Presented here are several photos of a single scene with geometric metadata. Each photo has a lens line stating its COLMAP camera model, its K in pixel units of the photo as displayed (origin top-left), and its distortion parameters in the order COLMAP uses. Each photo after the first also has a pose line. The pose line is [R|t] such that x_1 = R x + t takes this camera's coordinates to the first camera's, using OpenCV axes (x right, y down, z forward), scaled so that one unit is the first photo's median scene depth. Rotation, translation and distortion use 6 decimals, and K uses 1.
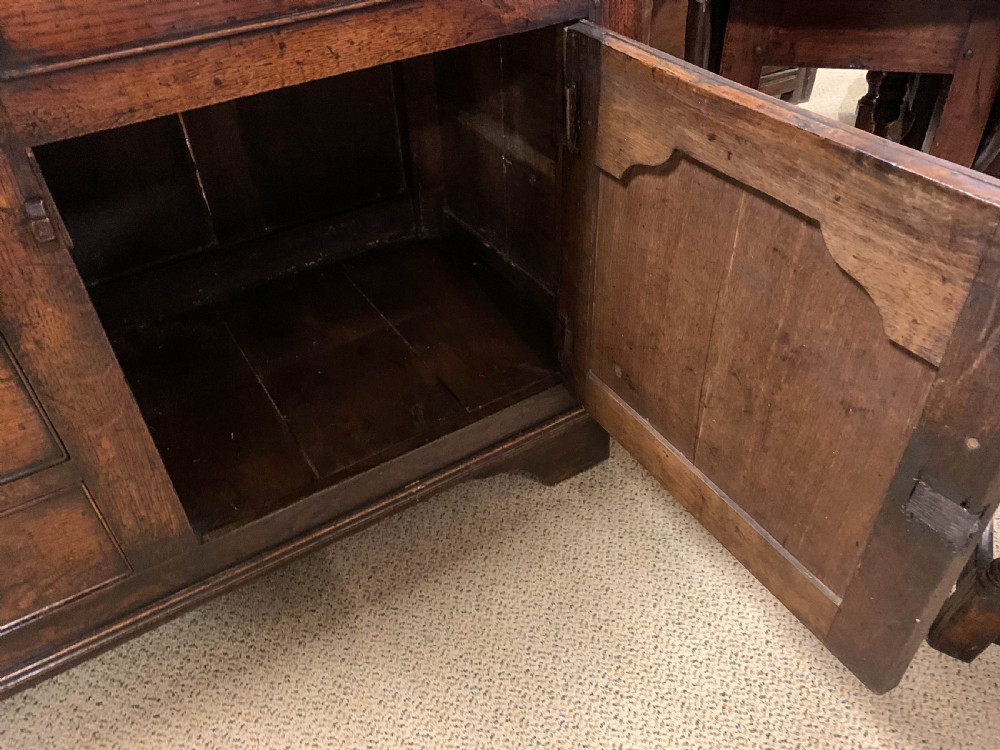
lens RADIAL K [[763.4, 0, 487.0], [0, 763.4, 391.5], [0, 0, 1]] dist [0.015280, -0.025077]
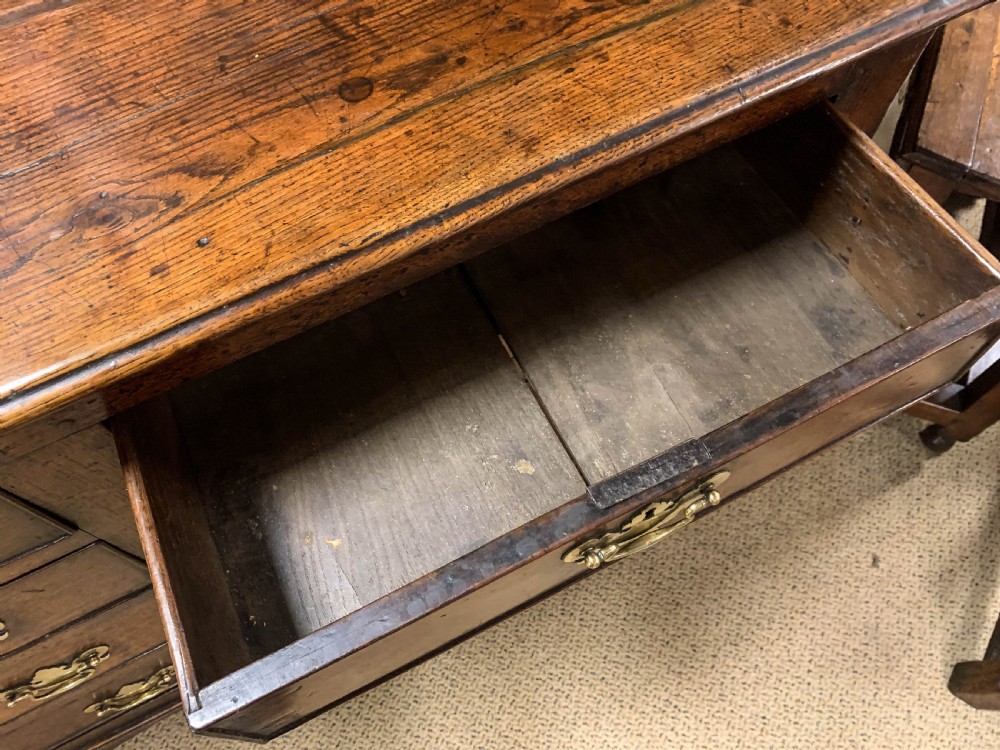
lens RADIAL K [[763.4, 0, 491.1], [0, 763.4, 359.4], [0, 0, 1]] dist [0.015280, -0.025077]
pose [[0.997070, 0.071720, -0.026586, -0.127147], [-0.054865, 0.912779, 0.404752, -0.575060], [0.053296, -0.402108, 0.914040, 0.094764]]
